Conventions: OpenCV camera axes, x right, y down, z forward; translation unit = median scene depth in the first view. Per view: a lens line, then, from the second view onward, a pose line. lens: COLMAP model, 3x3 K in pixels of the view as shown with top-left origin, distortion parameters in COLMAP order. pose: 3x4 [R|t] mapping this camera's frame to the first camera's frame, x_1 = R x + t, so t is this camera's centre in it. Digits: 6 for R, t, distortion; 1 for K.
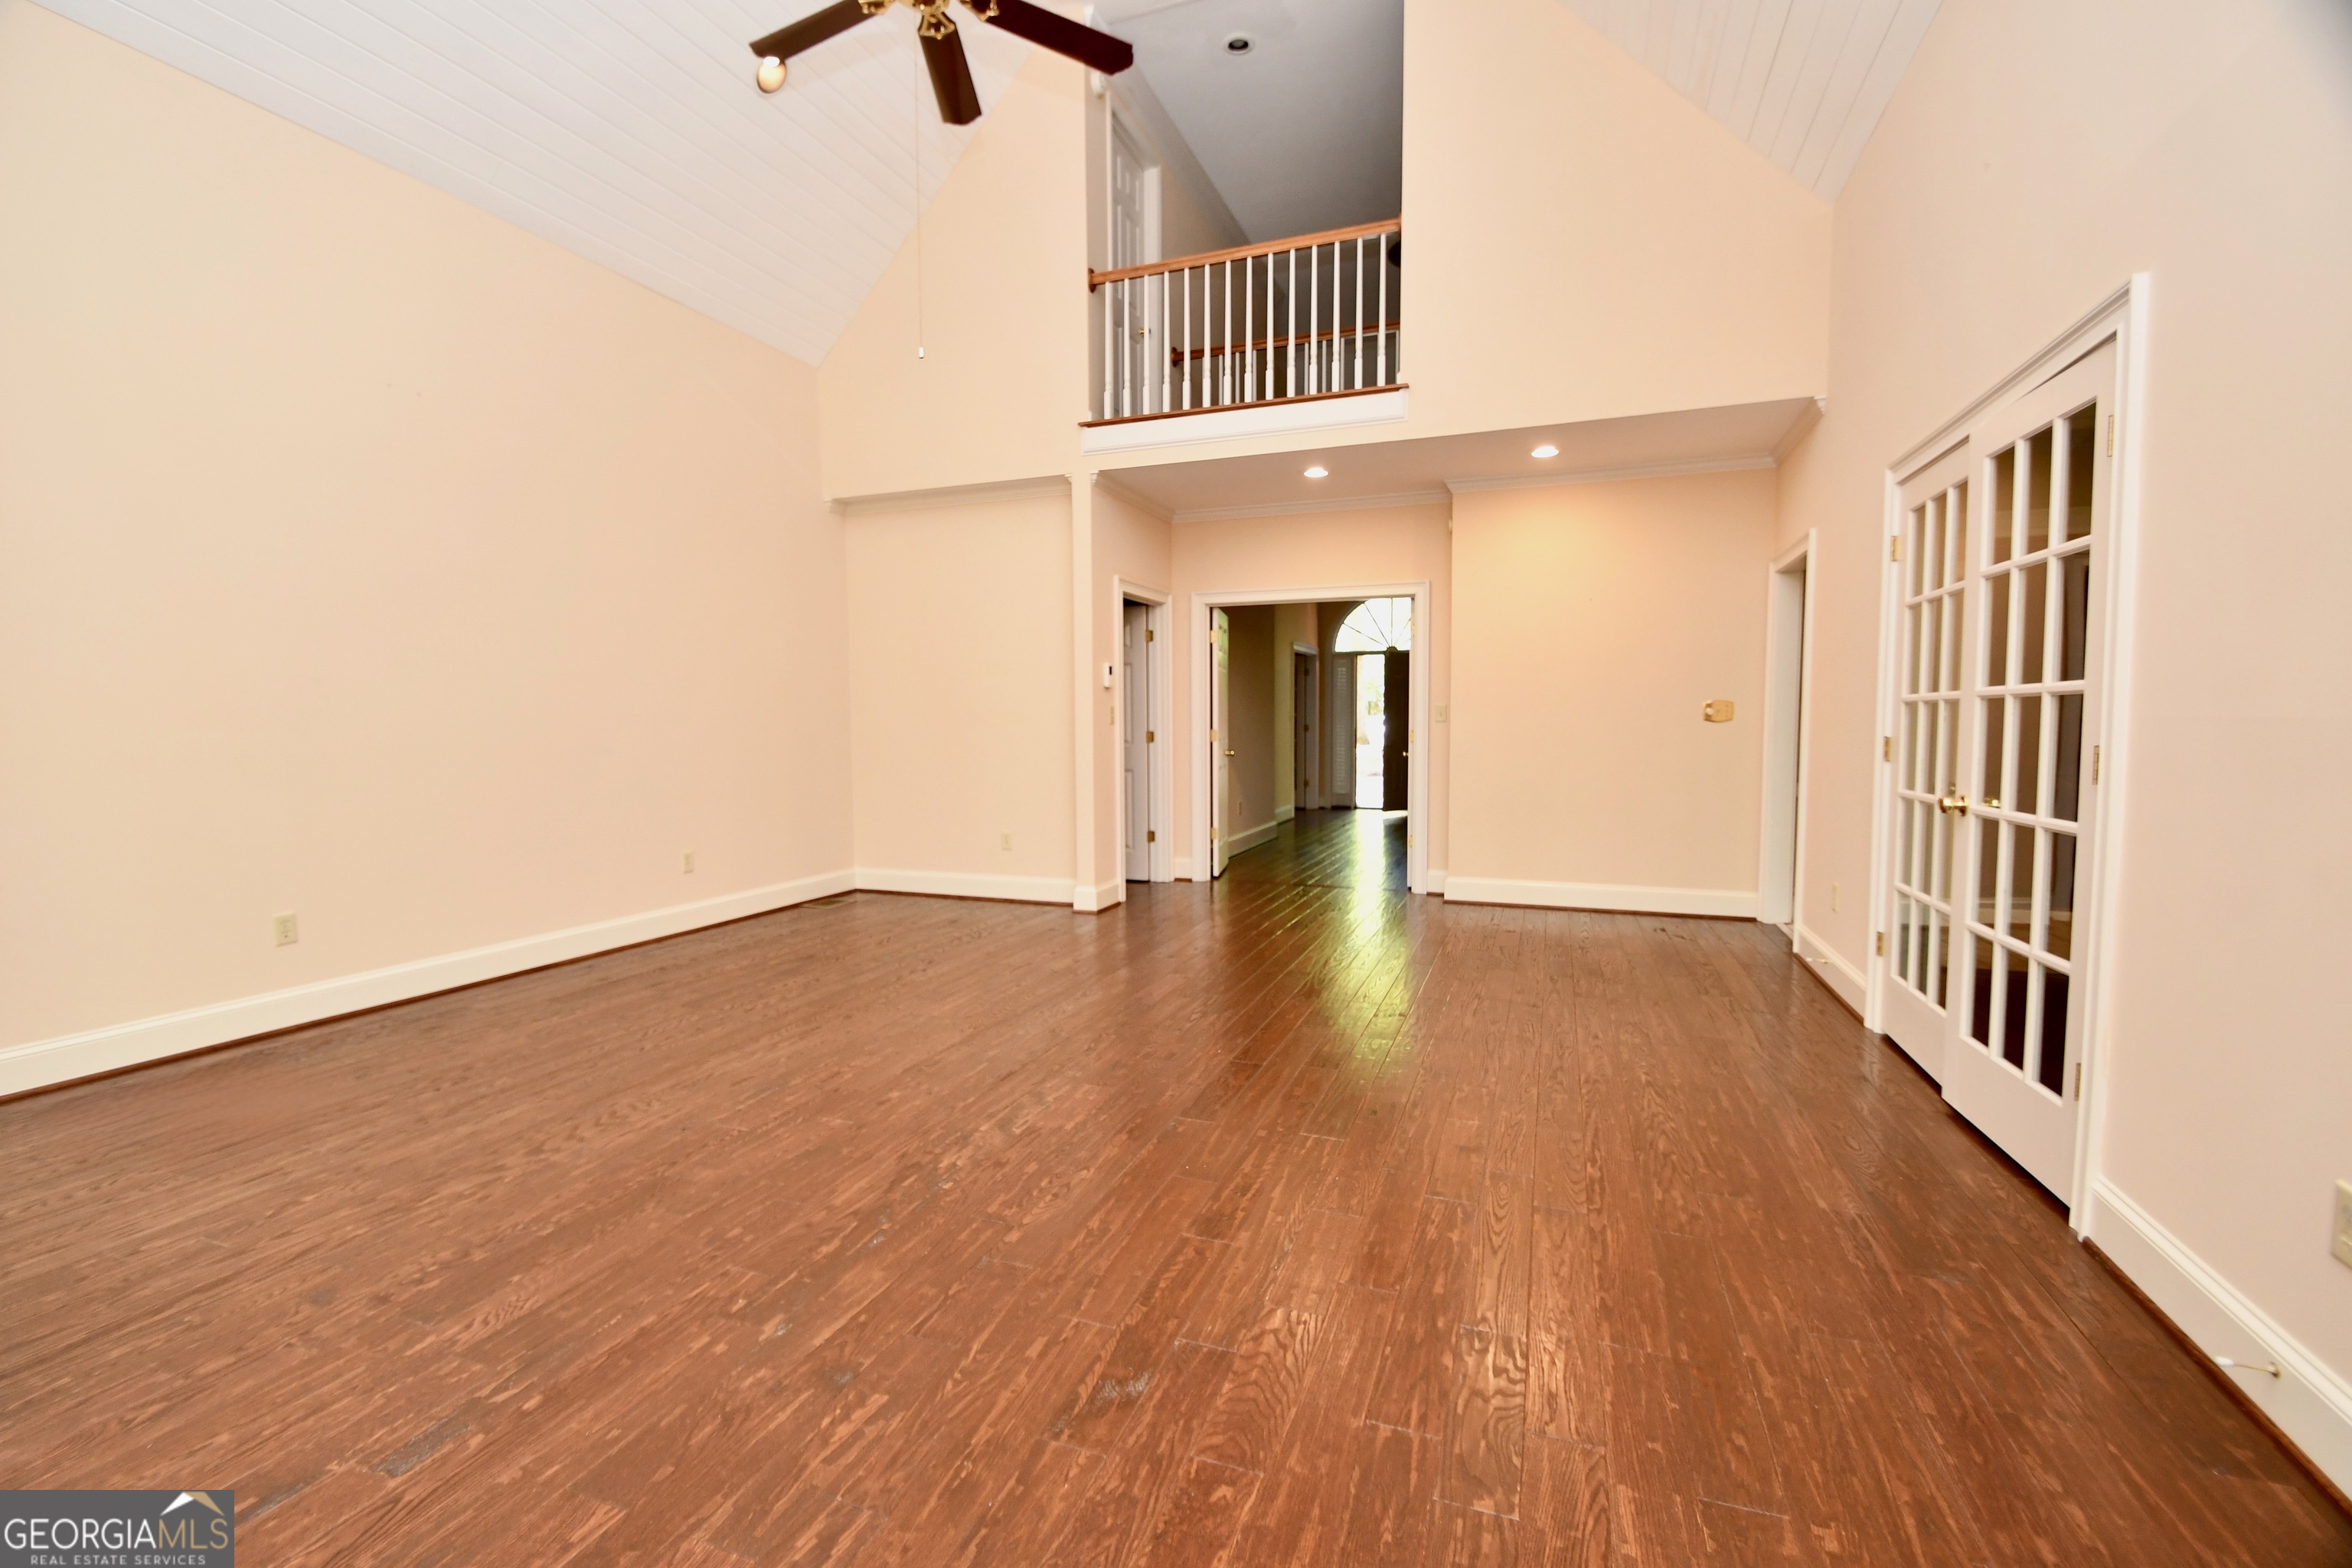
lens RADIAL K [[1024.8, 0, 1155.1], [0, 1024.8, 786.3], [0, 0, 1]] dist [0.023399, -0.022077]
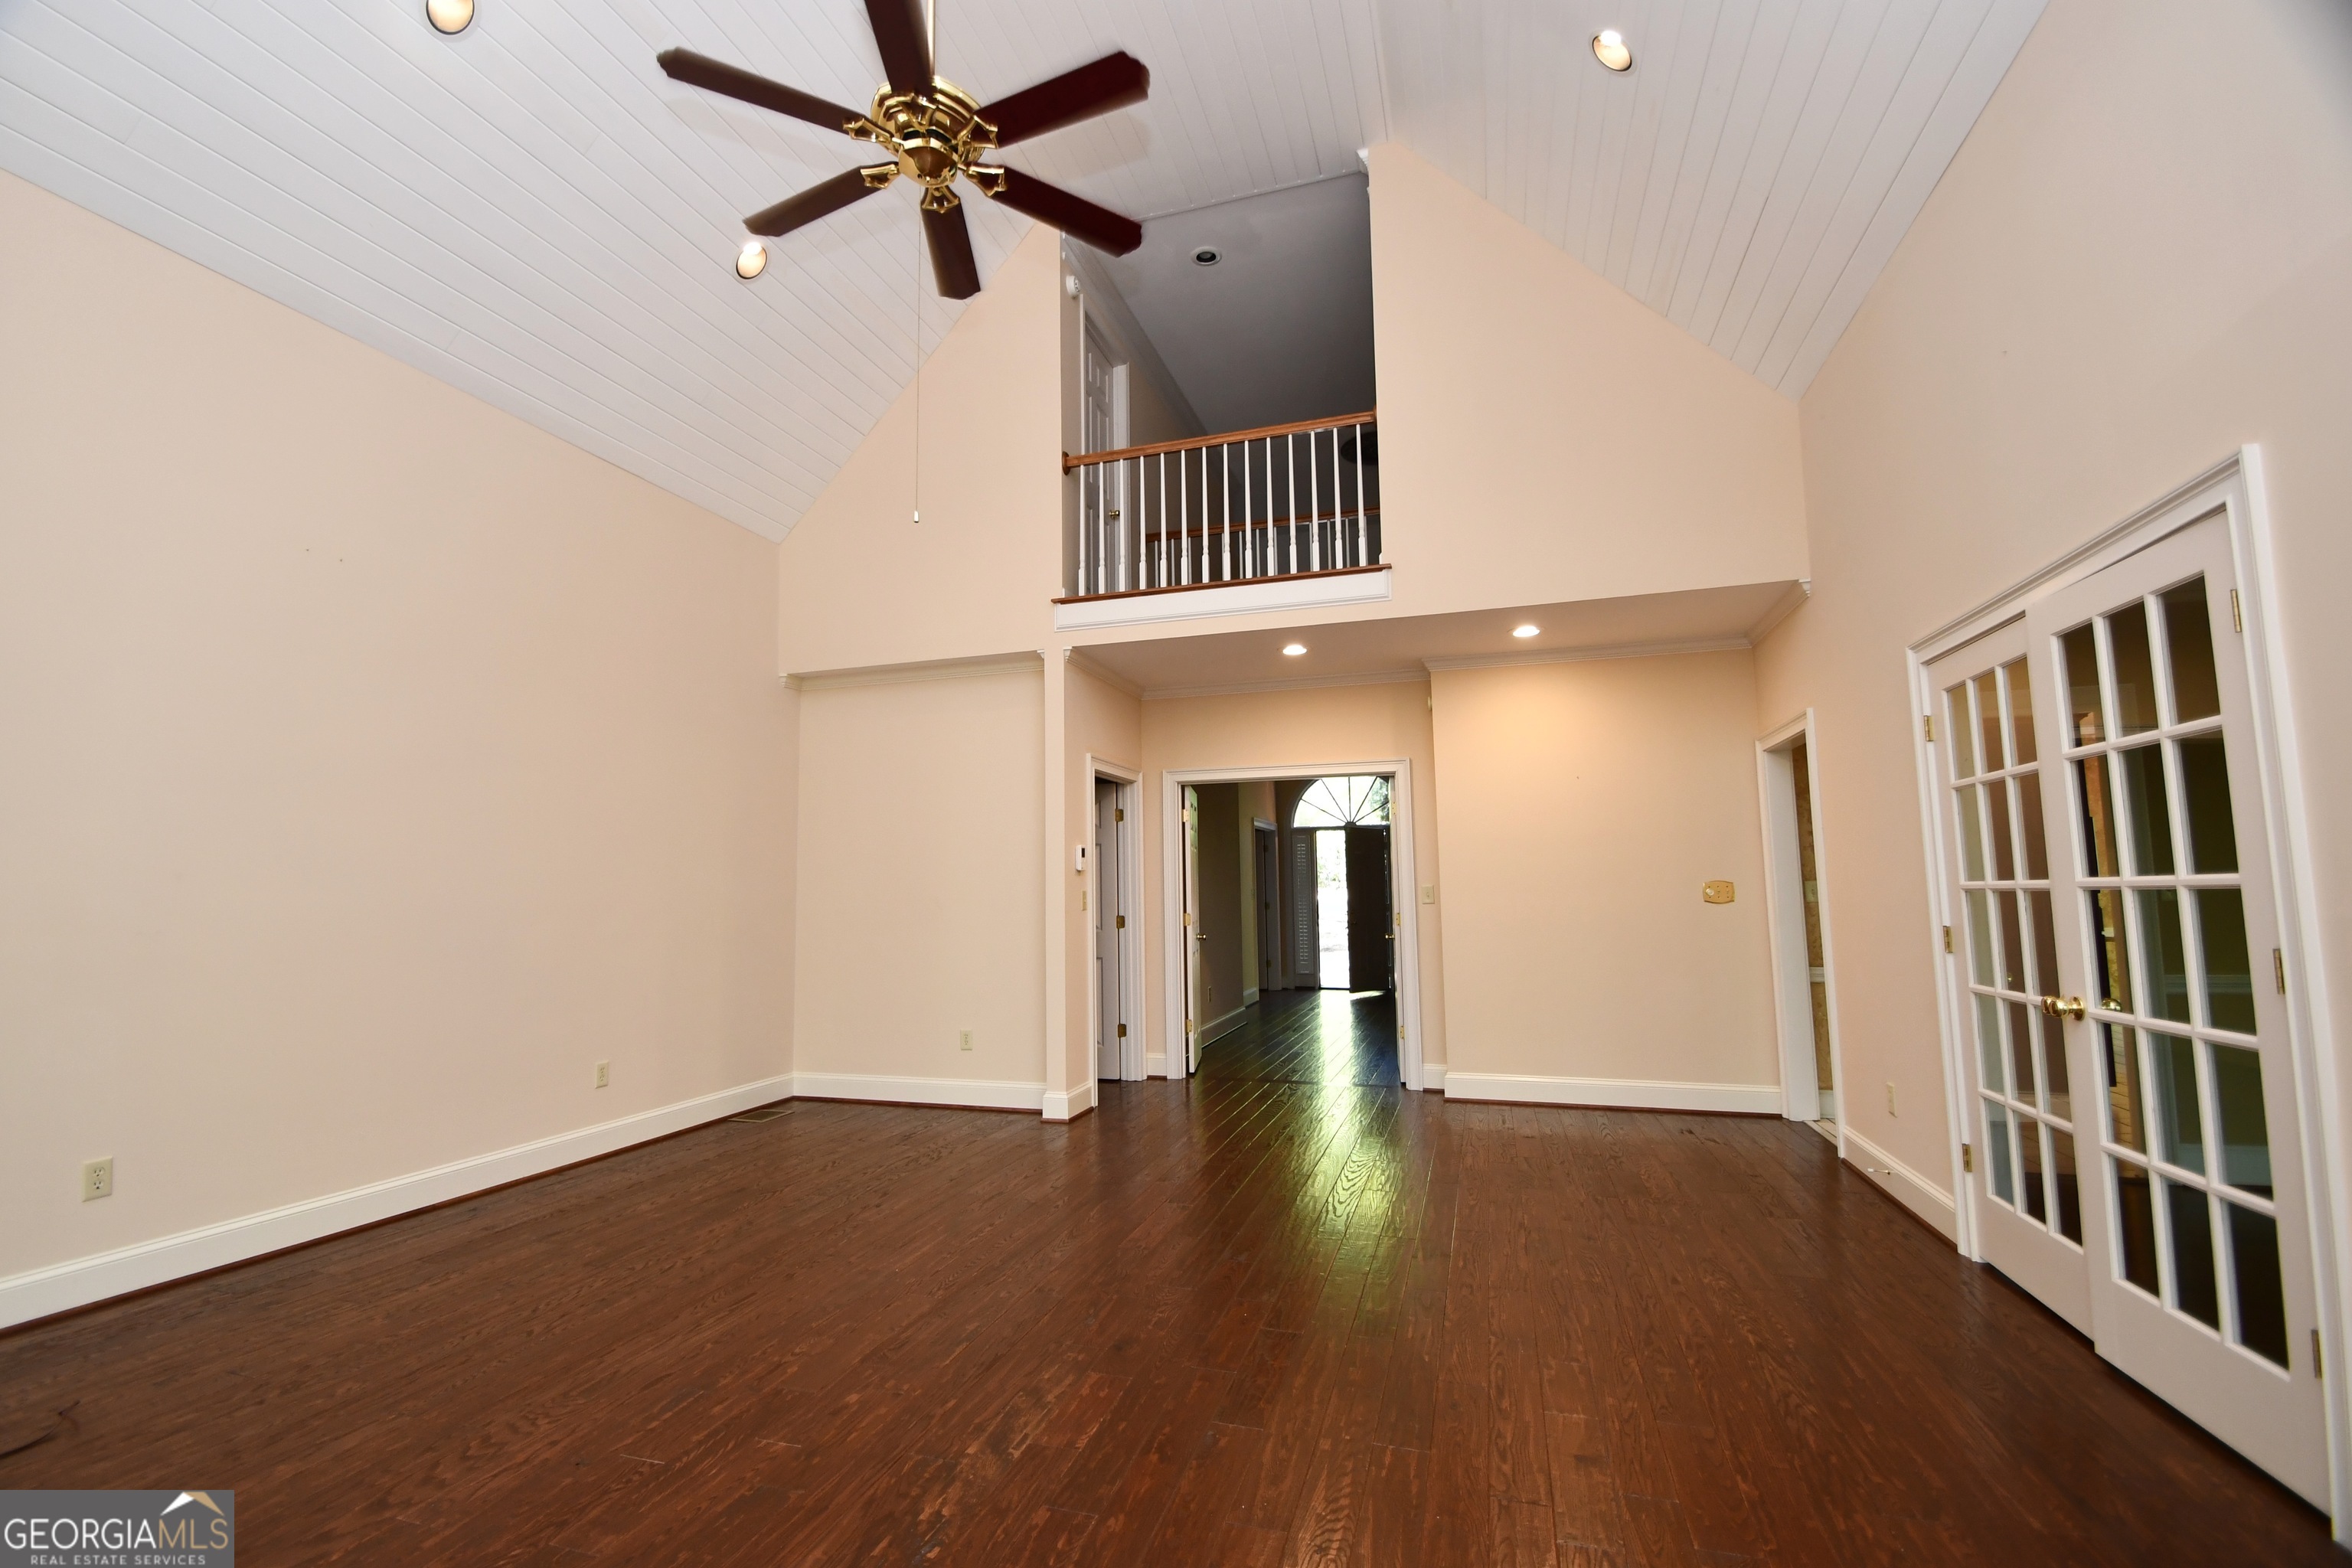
lens RADIAL K [[1024.8, 0, 1155.1], [0, 1024.8, 786.3], [0, 0, 1]] dist [0.023399, -0.022077]
pose [[0.998136, -0.002022, 0.060998, -0.051210], [0.012144, 0.986046, -0.166031, -0.023272], [-0.059811, 0.166463, 0.984232, 0.092933]]
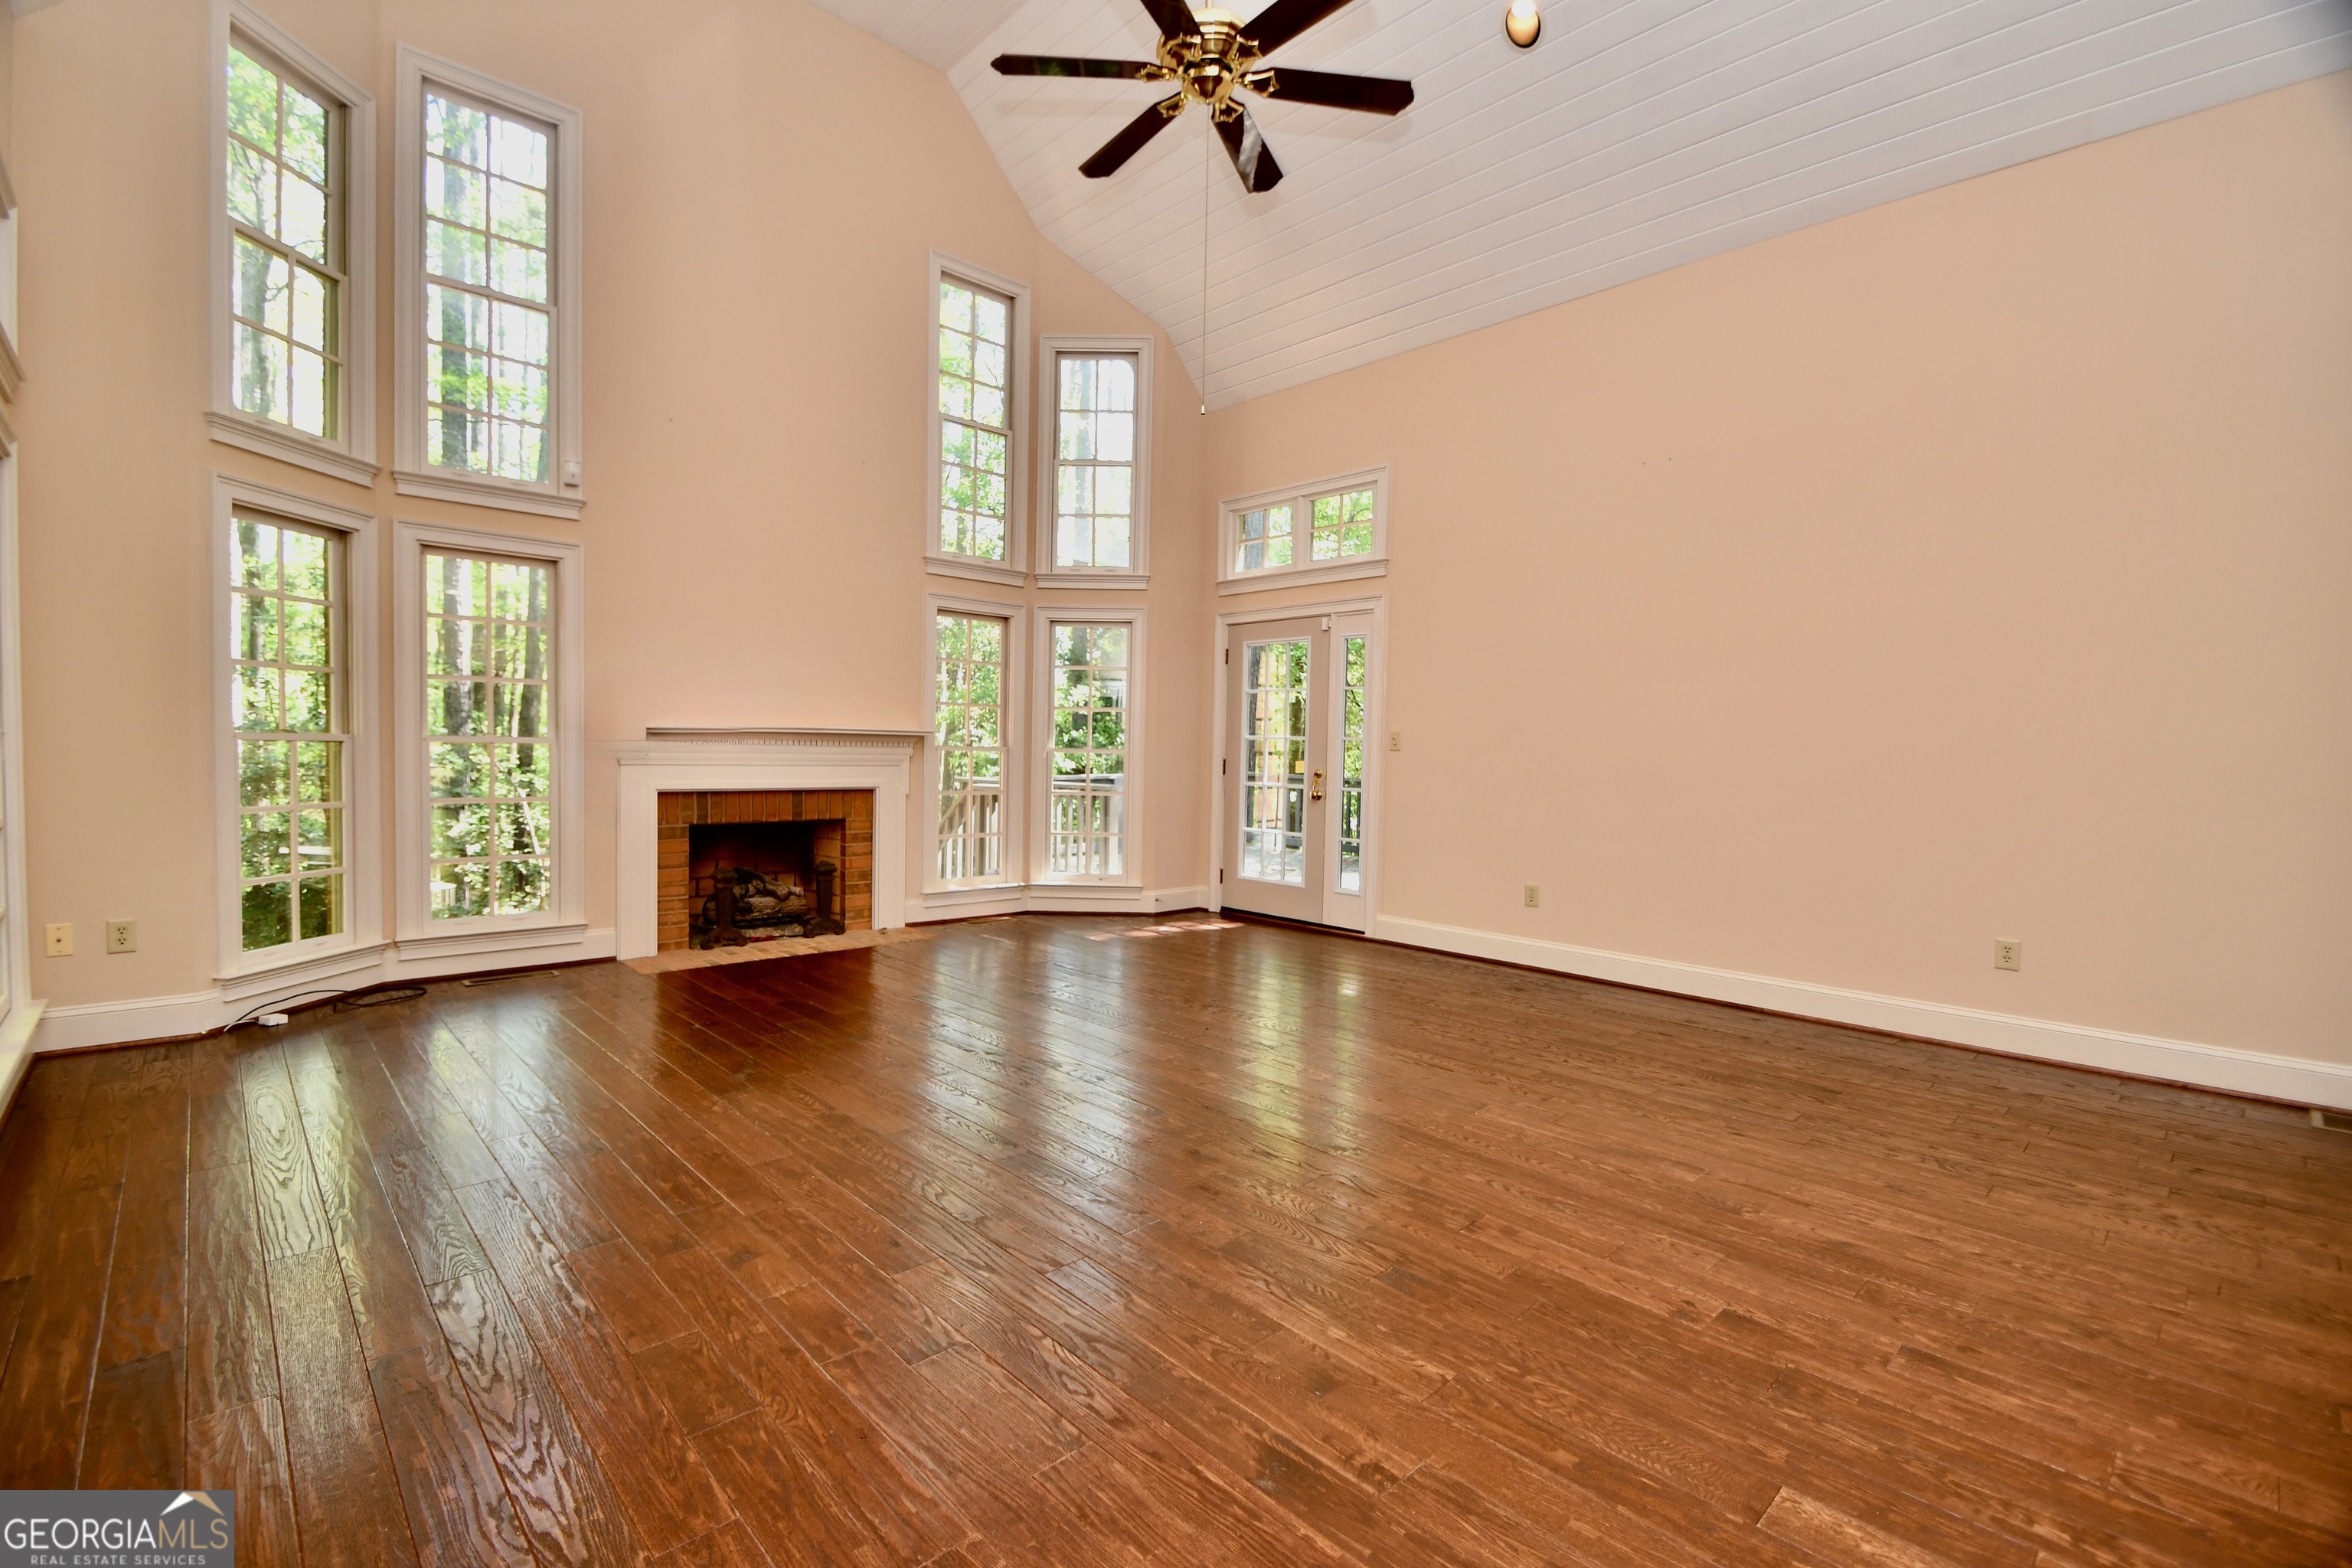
lens RADIAL K [[1029.7, 0, 1157.0], [0, 1029.7, 782.2], [0, 0, 1]] dist [0.018470, -0.018544]
pose [[-0.427492, 0.027970, -0.903586, 0.579635], [-0.077231, 0.994737, 0.067330, -0.063300], [0.900714, 0.098568, -0.423082, 1.045032]]
